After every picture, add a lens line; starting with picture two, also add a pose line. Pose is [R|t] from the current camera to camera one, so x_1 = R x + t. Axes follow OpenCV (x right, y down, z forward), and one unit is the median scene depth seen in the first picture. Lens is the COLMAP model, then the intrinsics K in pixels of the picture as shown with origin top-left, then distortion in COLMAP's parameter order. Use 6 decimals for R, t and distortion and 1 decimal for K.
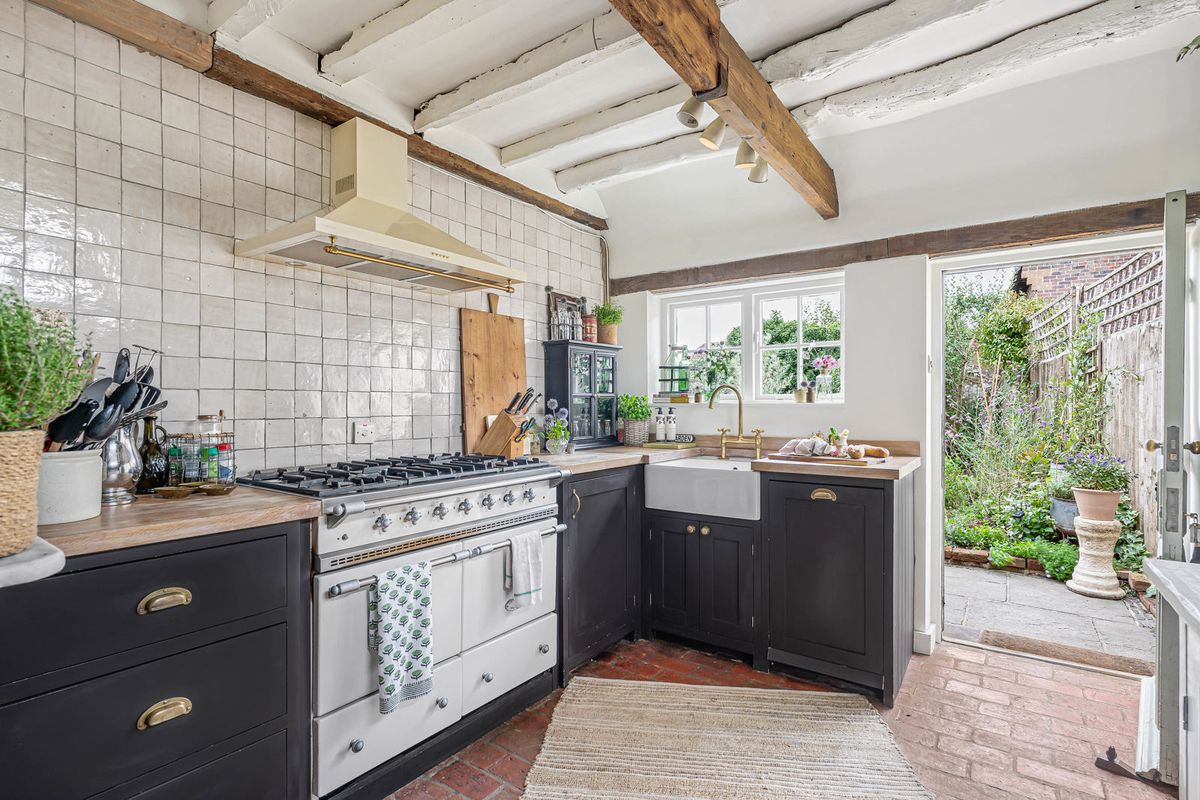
lens RADIAL K [[582.5, 0, 604.1], [0, 582.5, 404.1], [0, 0, 1]] dist [-0.004802, -0.000354]
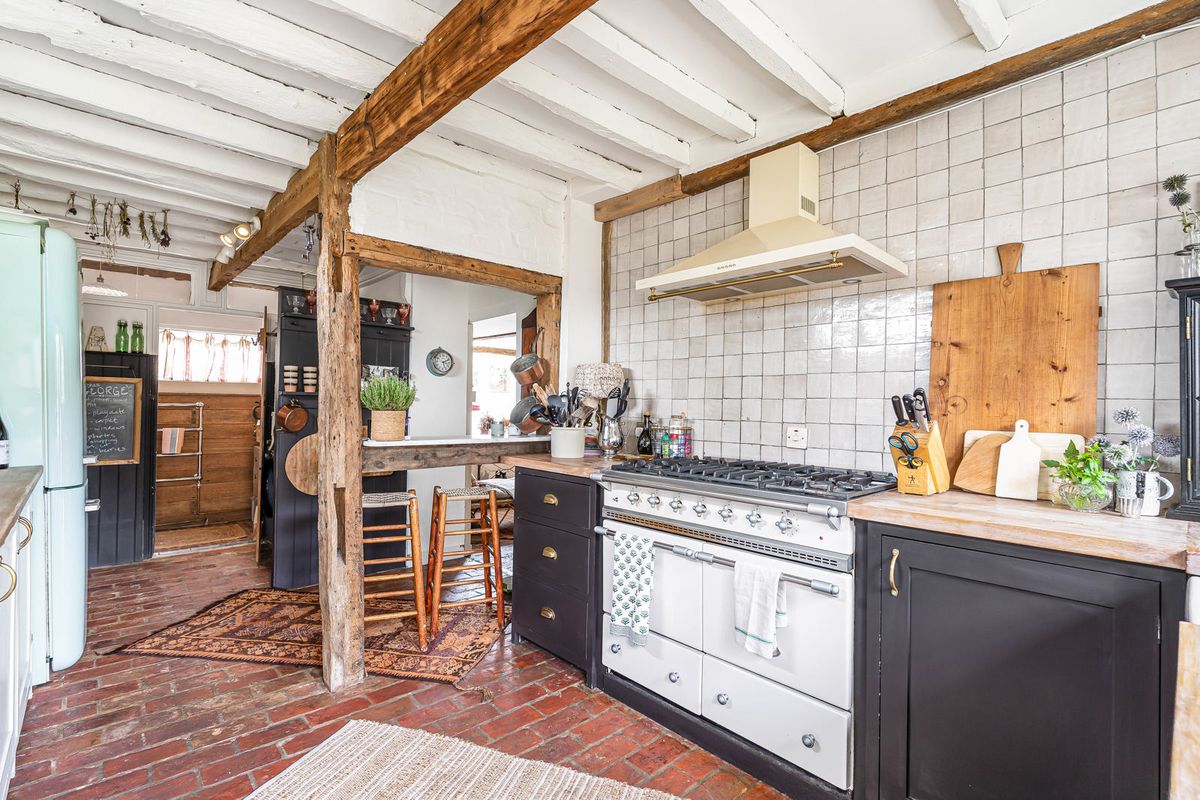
lens RADIAL K [[546.5, 0, 602.0], [0, 546.5, 402.7], [0, 0, 1]] dist [-0.002387, -0.000985]
pose [[-0.201198, -0.011567, -0.979482, 0.716838], [-0.016463, 0.999829, -0.008426, 0.000021], [0.979412, 0.014430, -0.201354, 0.985766]]
